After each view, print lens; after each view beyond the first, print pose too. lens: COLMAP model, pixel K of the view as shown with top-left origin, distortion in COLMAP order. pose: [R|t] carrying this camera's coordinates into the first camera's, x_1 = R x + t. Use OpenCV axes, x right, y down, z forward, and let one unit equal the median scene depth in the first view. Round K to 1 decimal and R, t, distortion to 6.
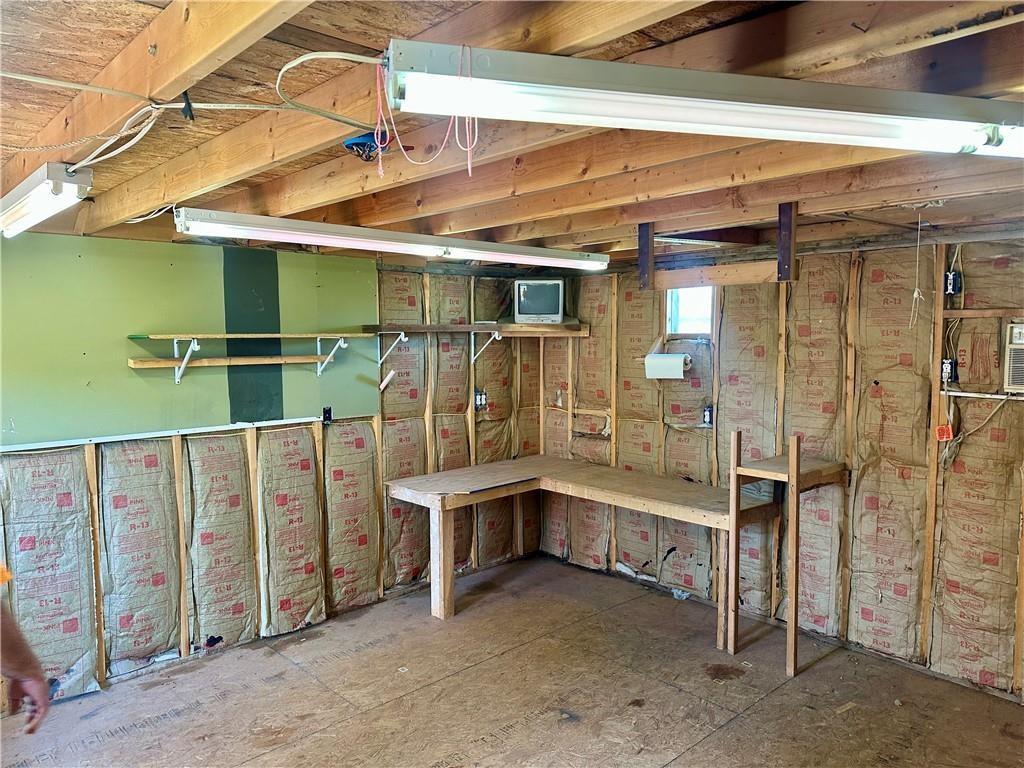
lens RADIAL K [[715.4, 0, 508.8], [0, 715.4, 385.5], [0, 0, 1]] dist [0.075331, -0.090465]
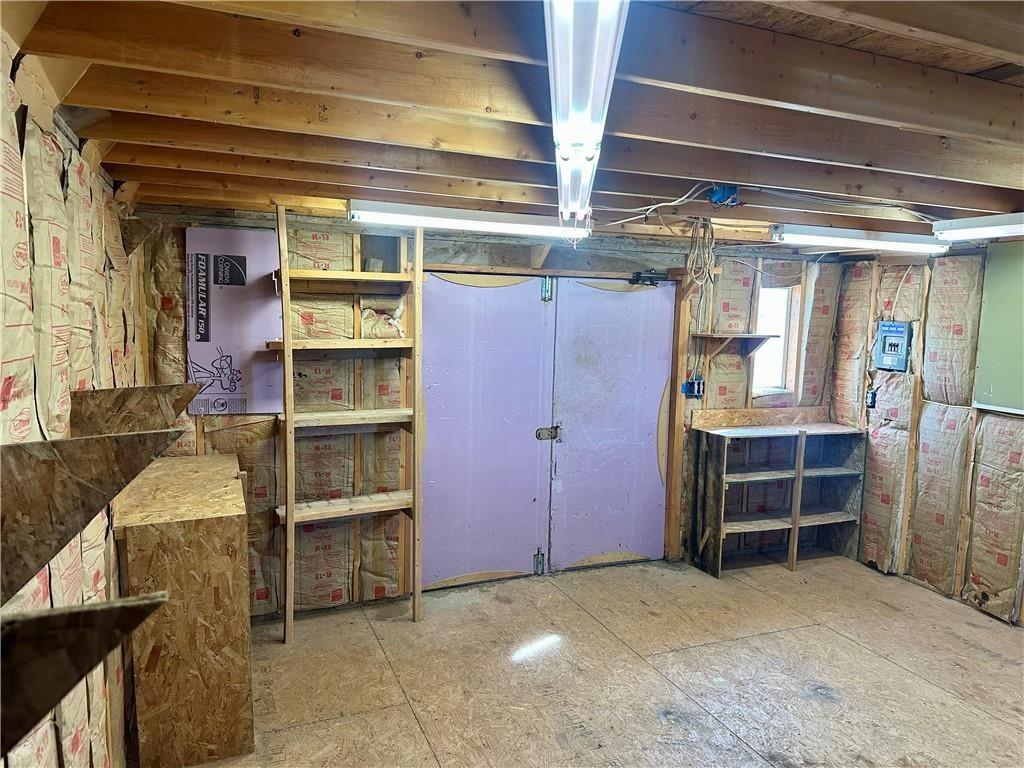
lens RADIAL K [[715.4, 0, 508.8], [0, 715.4, 385.5], [0, 0, 1]] dist [0.075331, -0.090465]
pose [[-0.327332, 0.105900, -0.938956, 0.815700], [-0.099724, 0.984279, 0.145776, -0.056774], [0.939632, 0.141354, -0.311626, 0.570925]]
